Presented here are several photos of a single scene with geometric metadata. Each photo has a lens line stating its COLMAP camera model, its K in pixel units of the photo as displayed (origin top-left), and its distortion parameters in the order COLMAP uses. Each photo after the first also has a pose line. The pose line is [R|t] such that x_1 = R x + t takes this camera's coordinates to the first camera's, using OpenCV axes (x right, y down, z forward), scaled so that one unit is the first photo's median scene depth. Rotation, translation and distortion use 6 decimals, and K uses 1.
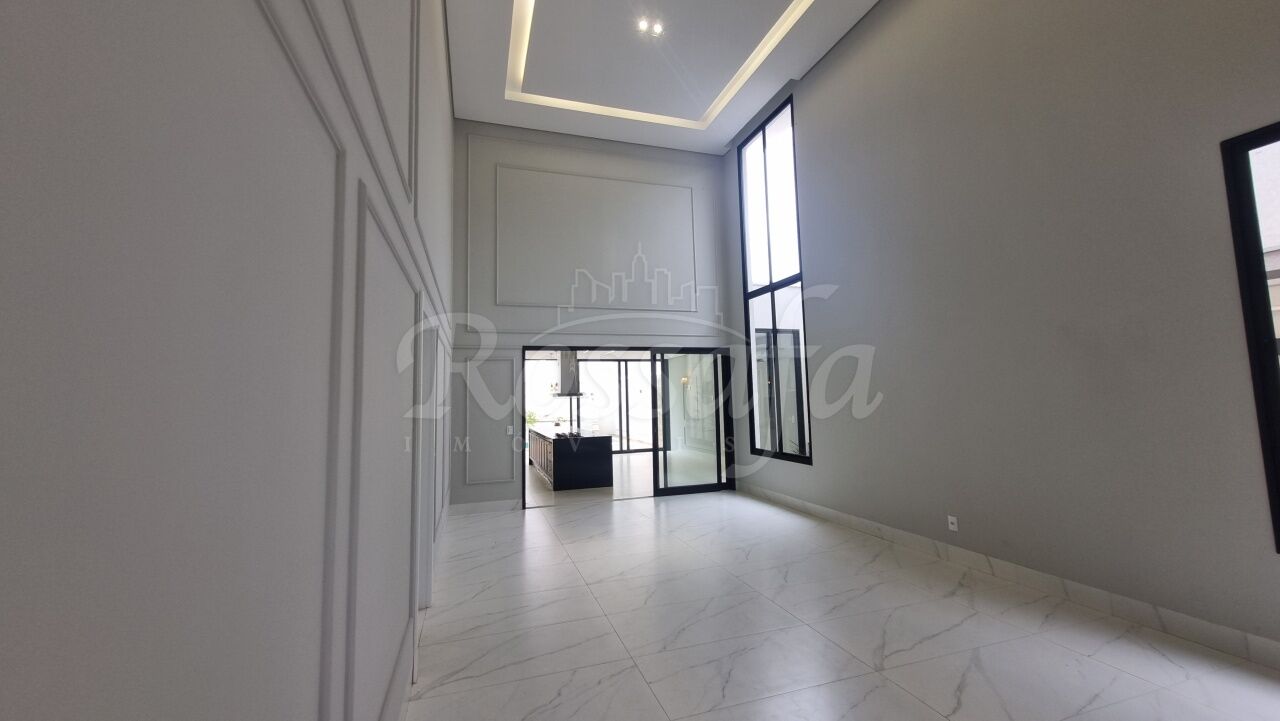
lens RADIAL K [[503.0, 0, 639.5], [0, 503.0, 353.3], [0, 0, 1]] dist [0.011409, -0.002220]
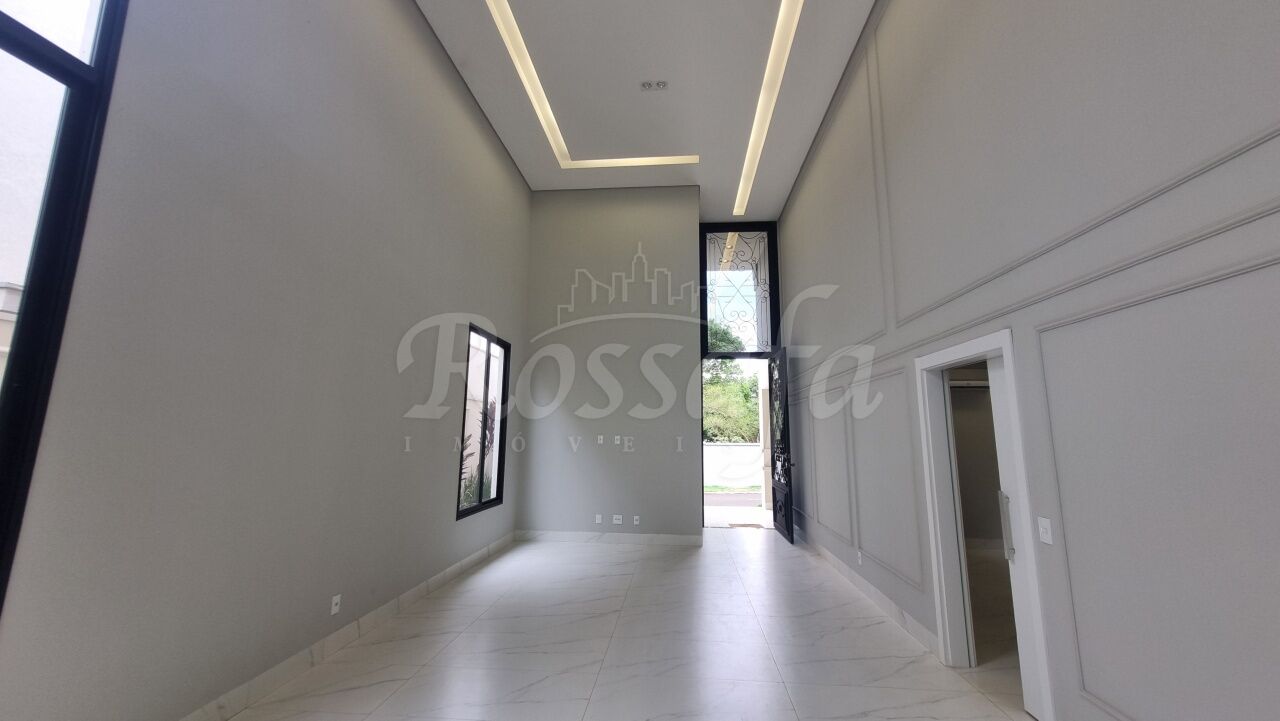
lens RADIAL K [[503.0, 0, 639.5], [0, 503.0, 353.3], [0, 0, 1]] dist [0.011409, -0.002220]
pose [[-0.922573, 0.079385, 0.377567, -0.178266], [-0.020415, 0.967189, -0.253238, 0.145526], [-0.385282, -0.241339, -0.890682, 1.683090]]
